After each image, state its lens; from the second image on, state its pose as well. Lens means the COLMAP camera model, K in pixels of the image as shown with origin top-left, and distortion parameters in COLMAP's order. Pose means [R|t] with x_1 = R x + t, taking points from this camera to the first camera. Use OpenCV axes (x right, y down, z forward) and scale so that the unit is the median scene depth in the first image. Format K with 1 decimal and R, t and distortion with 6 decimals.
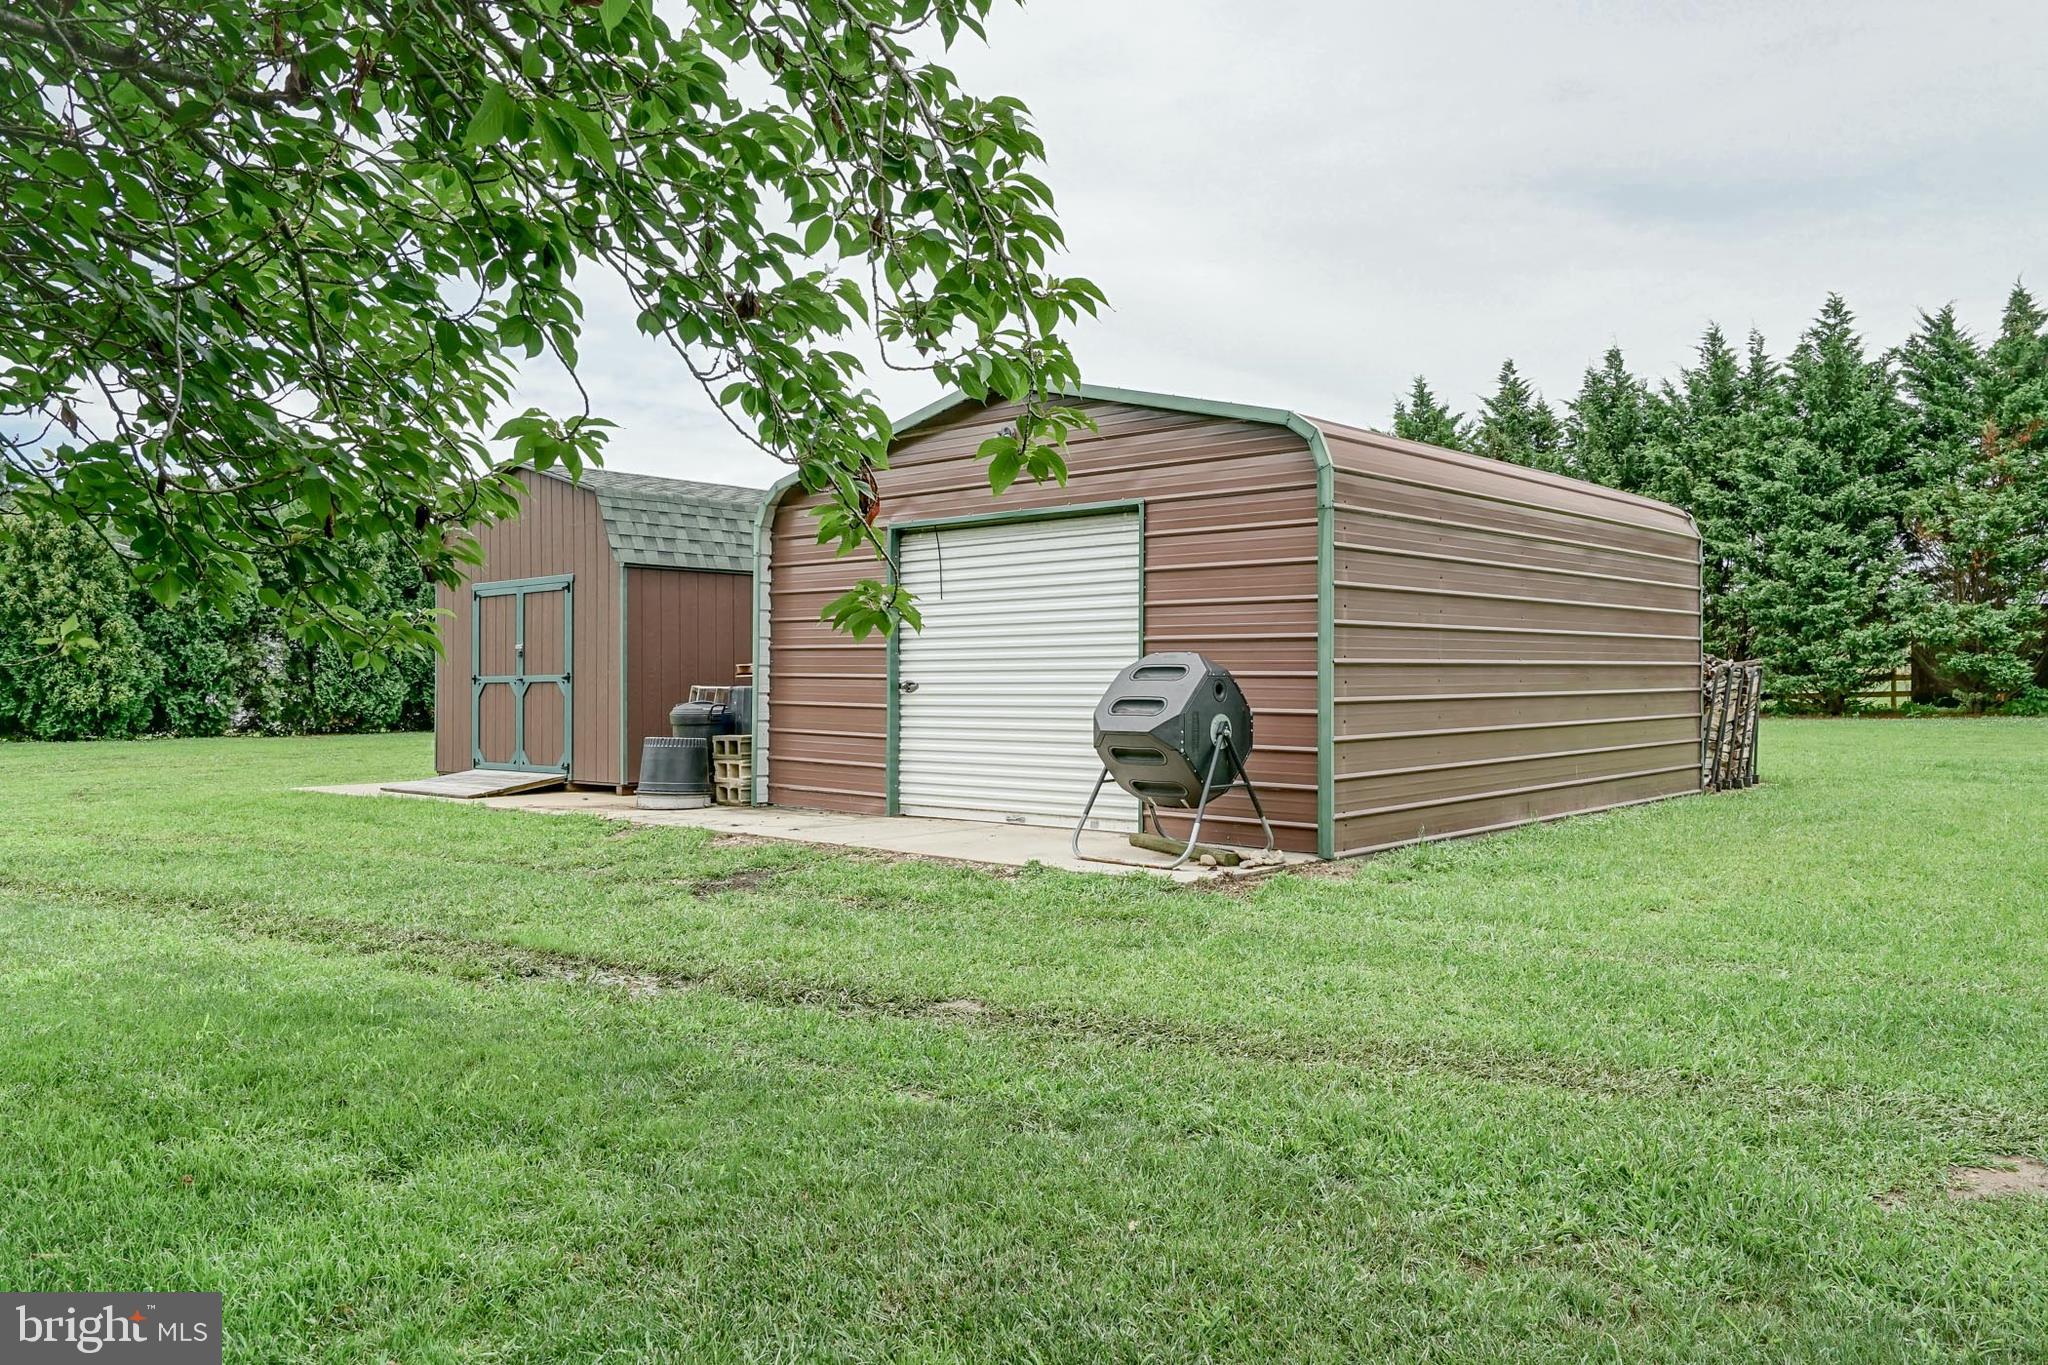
lens RADIAL K [[1531.2, 0, 1024.0], [0, 1531.2, 682.5], [0, 0, 1]] dist [-0.001744, -0.001256]
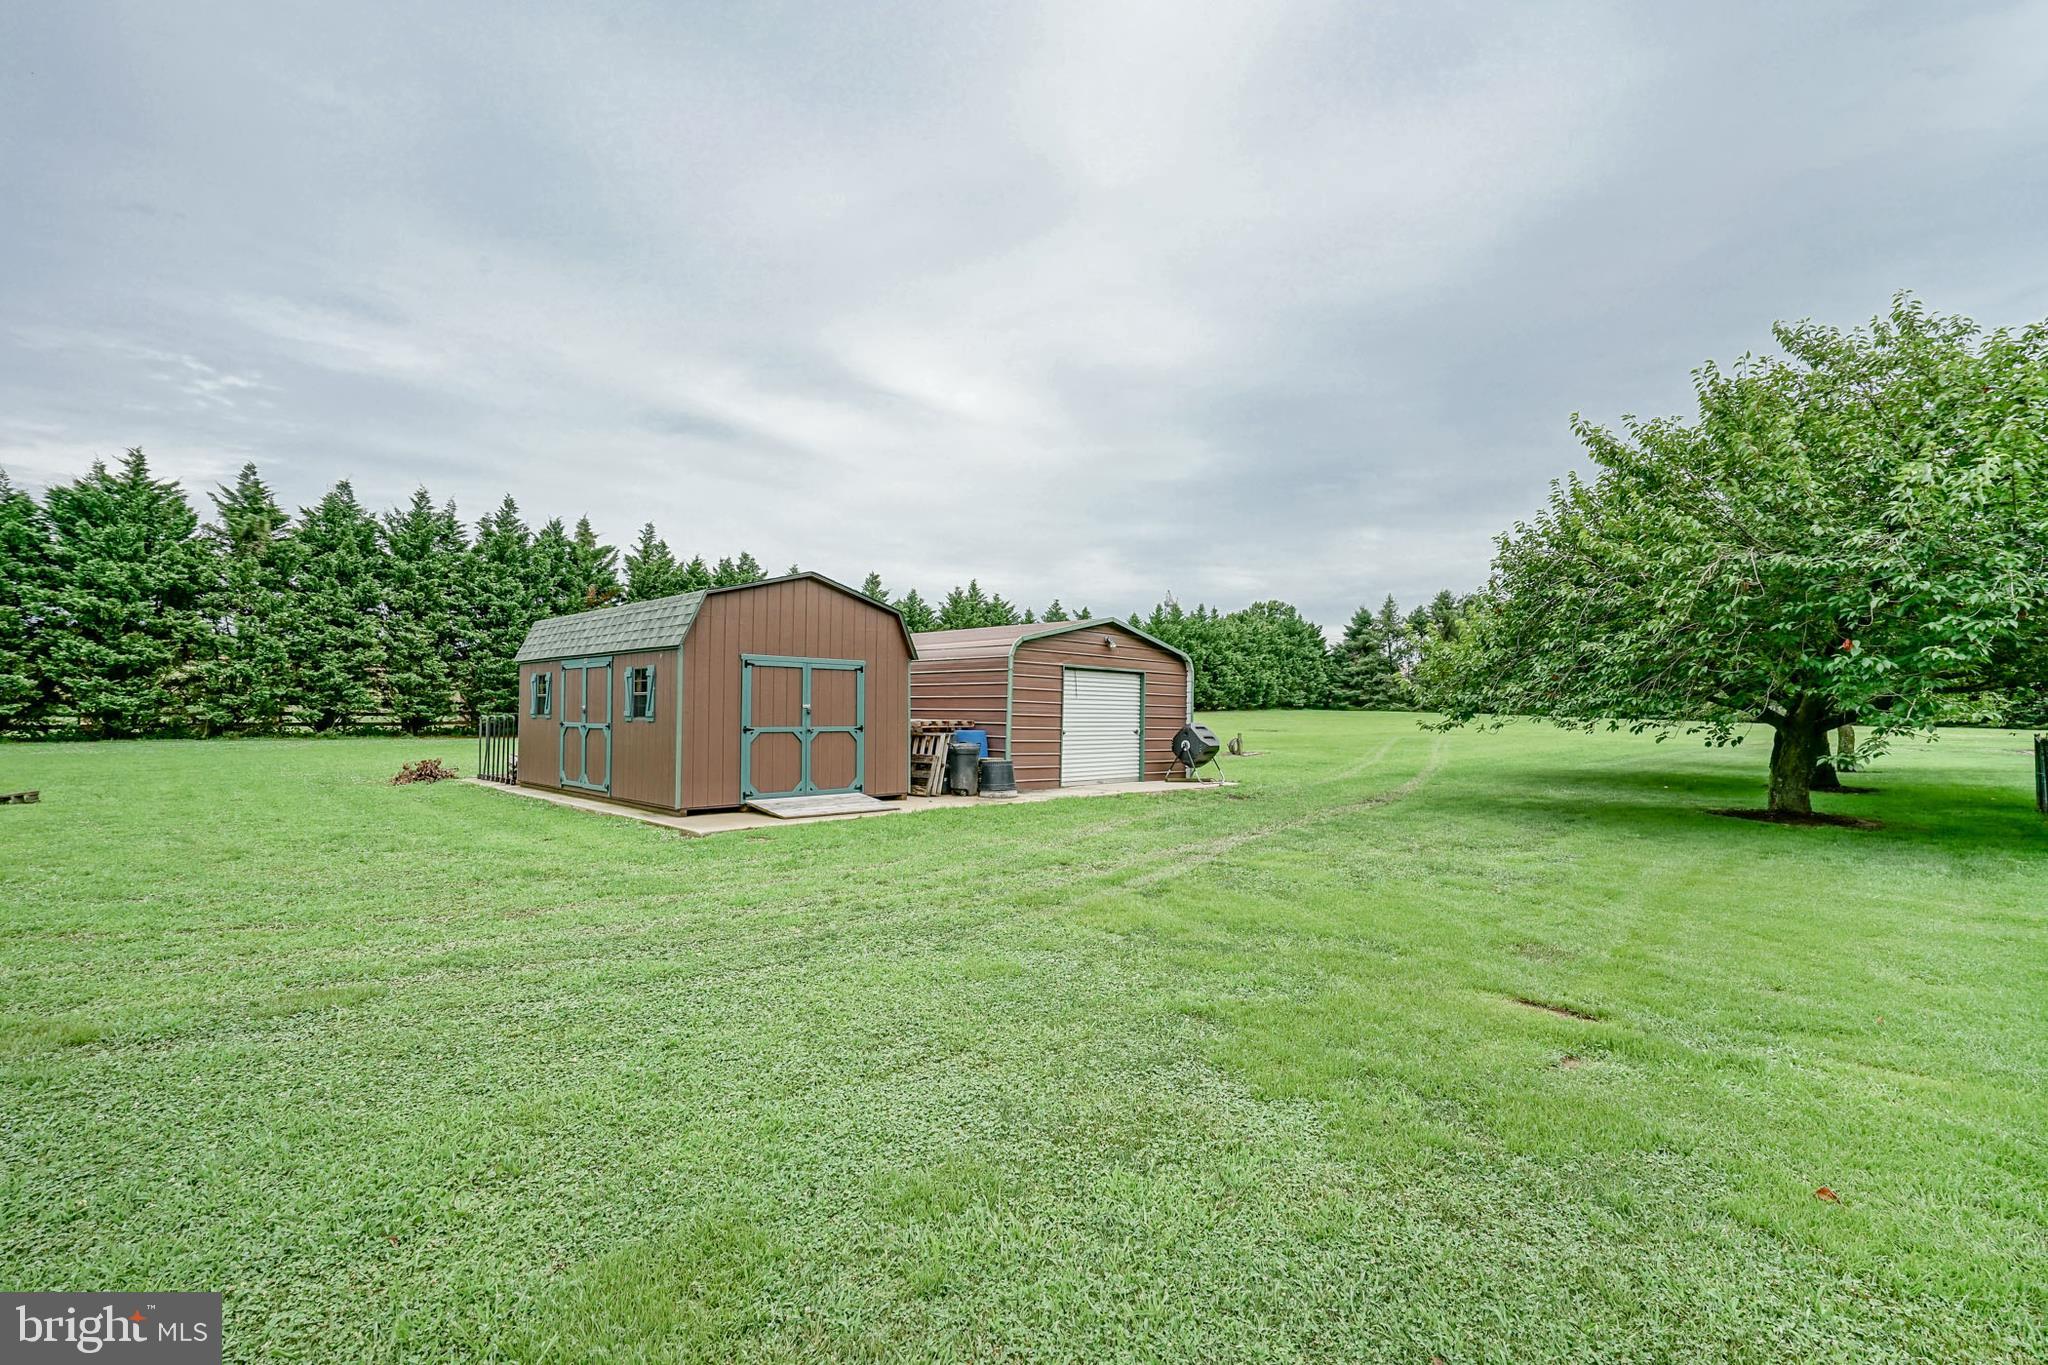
lens RADIAL K [[929.4, 0, 1024.7], [0, 929.4, 686.0], [0, 0, 1]] dist [-0.001769, 0.000123]
pose [[0.035123, 0.029339, 0.998952, -1.216738], [-0.018275, 0.999421, -0.028710, -0.021916], [-0.999216, -0.017247, 0.035639, 0.804615]]
